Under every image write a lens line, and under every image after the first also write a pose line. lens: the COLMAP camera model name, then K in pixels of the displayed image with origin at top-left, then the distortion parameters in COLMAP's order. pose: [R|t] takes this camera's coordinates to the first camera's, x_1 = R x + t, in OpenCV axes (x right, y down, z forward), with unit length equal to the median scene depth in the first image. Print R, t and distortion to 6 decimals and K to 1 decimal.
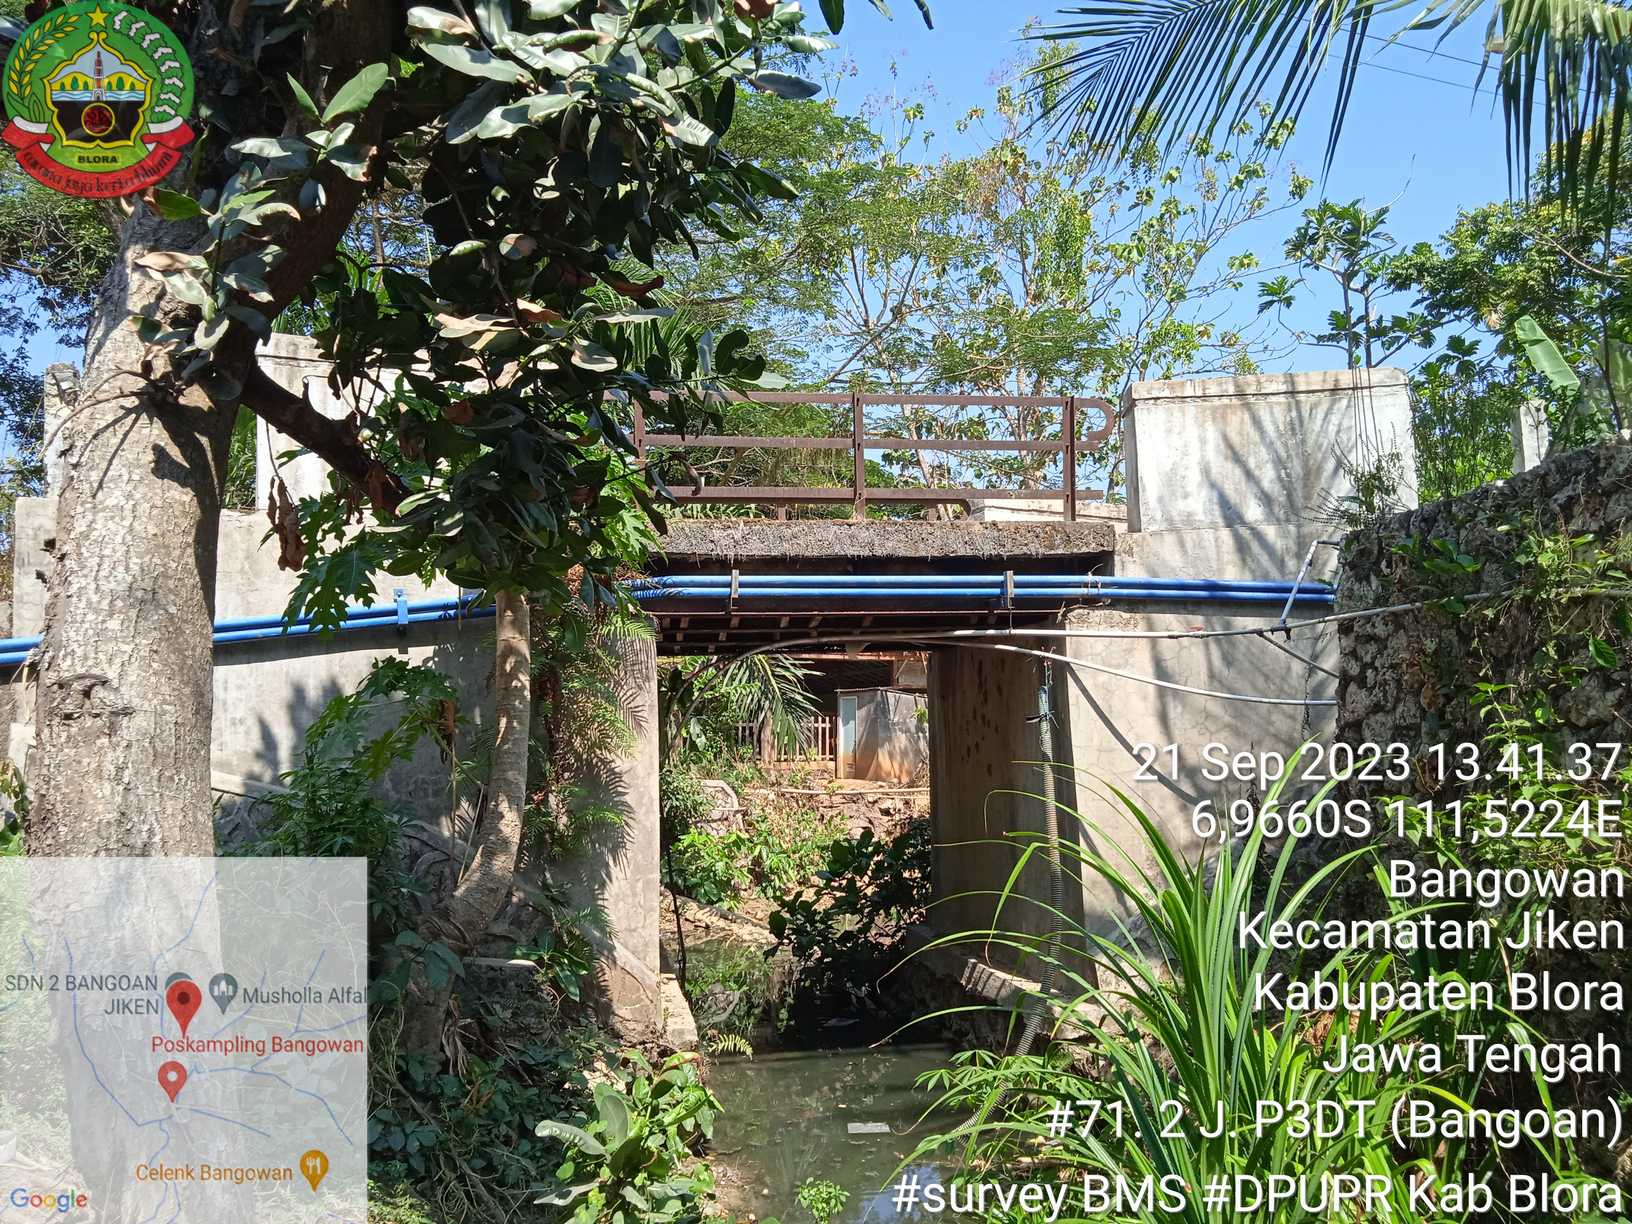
lens RADIAL K [[1227.3, 0, 809.9], [0, 1227.3, 606.6], [0, 0, 1]] dist [0.048488, -0.000951]
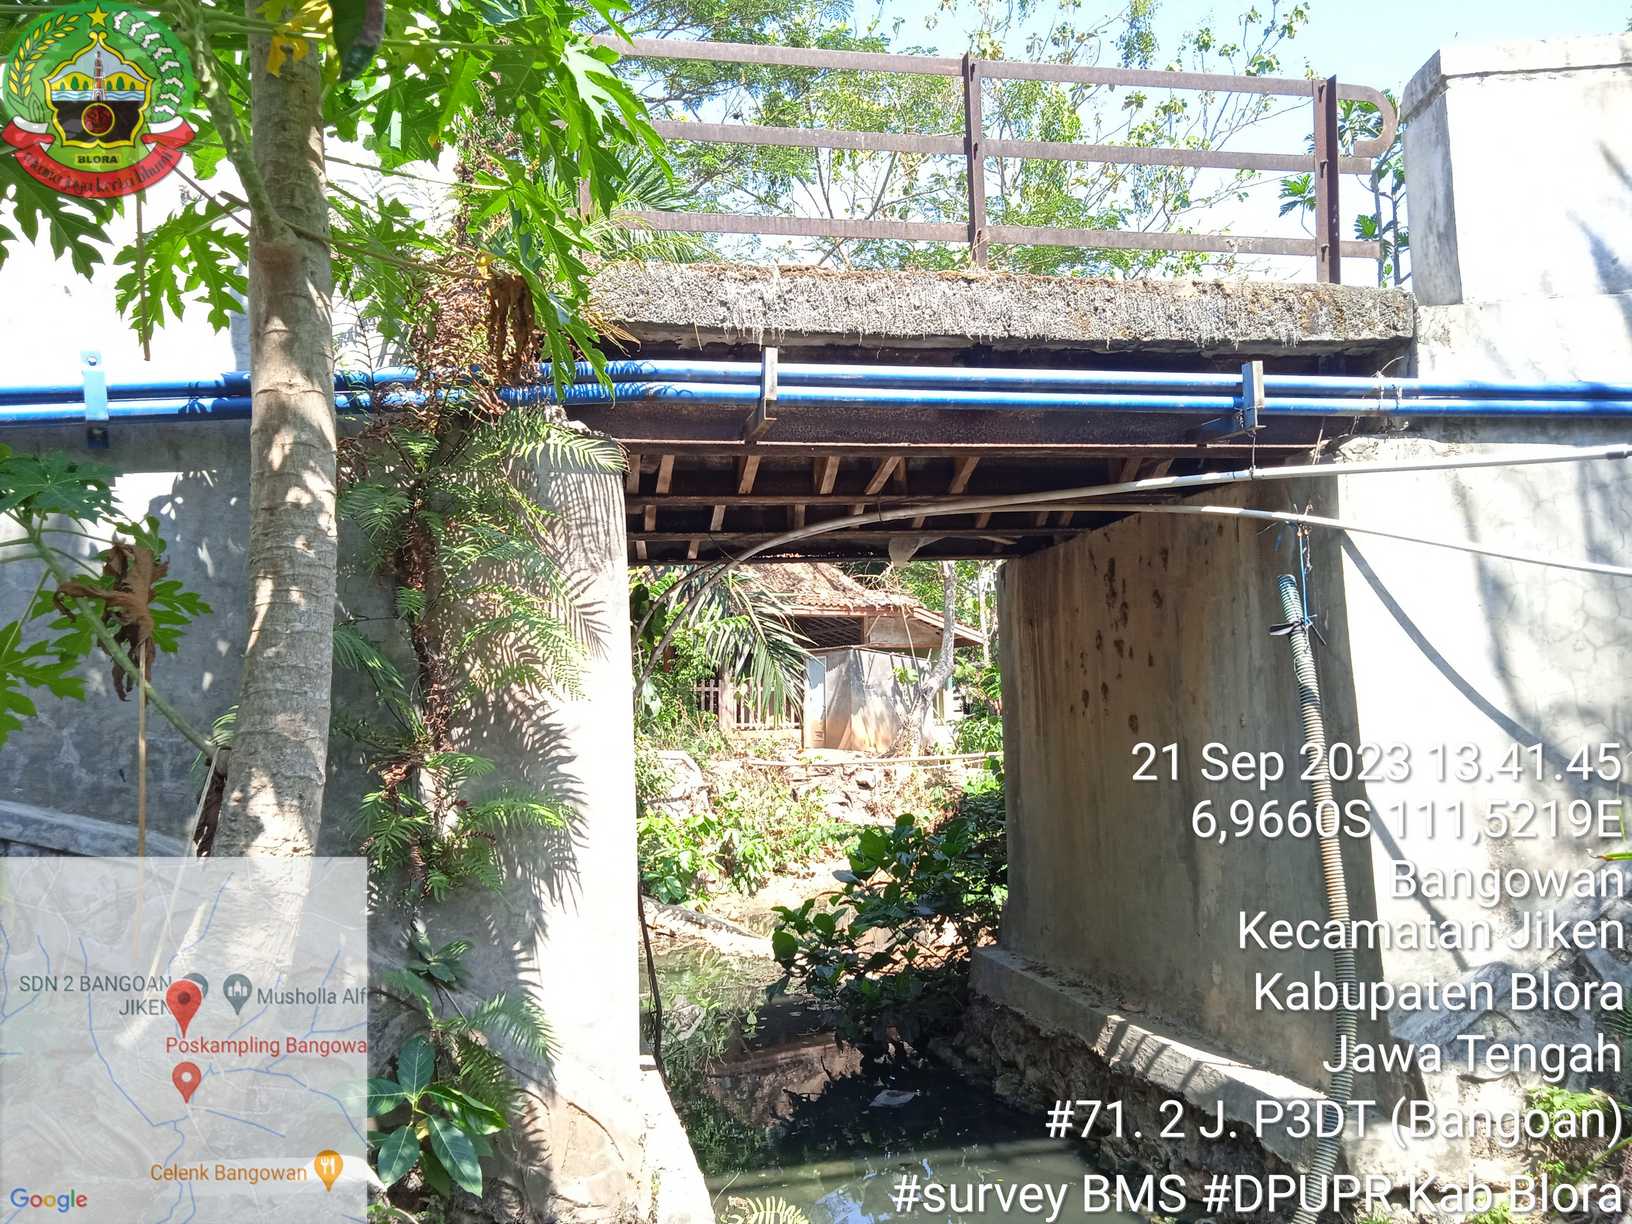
lens RADIAL K [[1304.7, 0, 816.0], [0, 1304.7, 612.0], [0, 0, 1]] dist [0.032590, -0.010124]
pose [[0.999019, -0.009036, 0.043357, -0.061050], [0.007566, 0.999395, 0.033952, 0.060024], [-0.043637, -0.033591, 0.998483, 0.390095]]
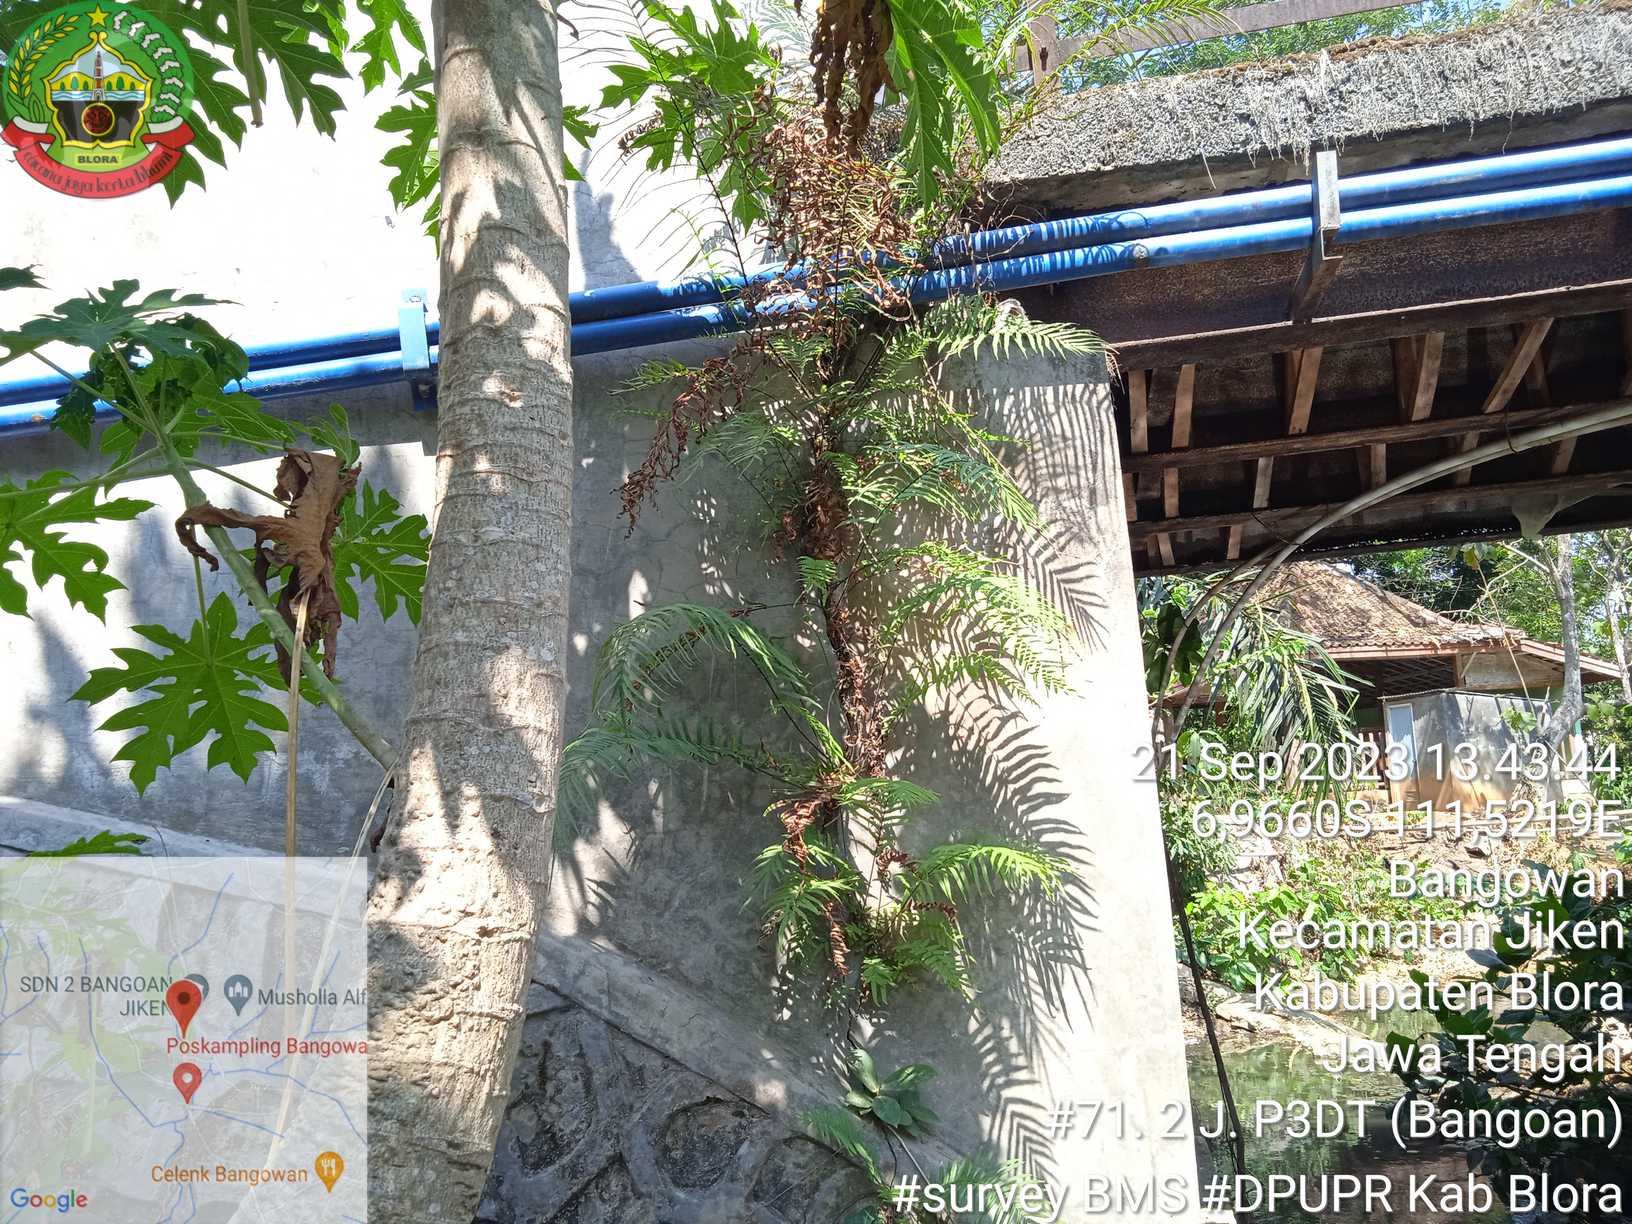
lens RADIAL K [[1351.0, 0, 832.9], [0, 1351.0, 624.8], [0, 0, 1]] dist [0.034006, -0.016929]
pose [[0.937508, -0.088907, -0.336414, -0.067116], [0.085818, 0.996020, -0.024071, 0.091297], [0.337215, -0.006304, 0.941407, 0.538937]]
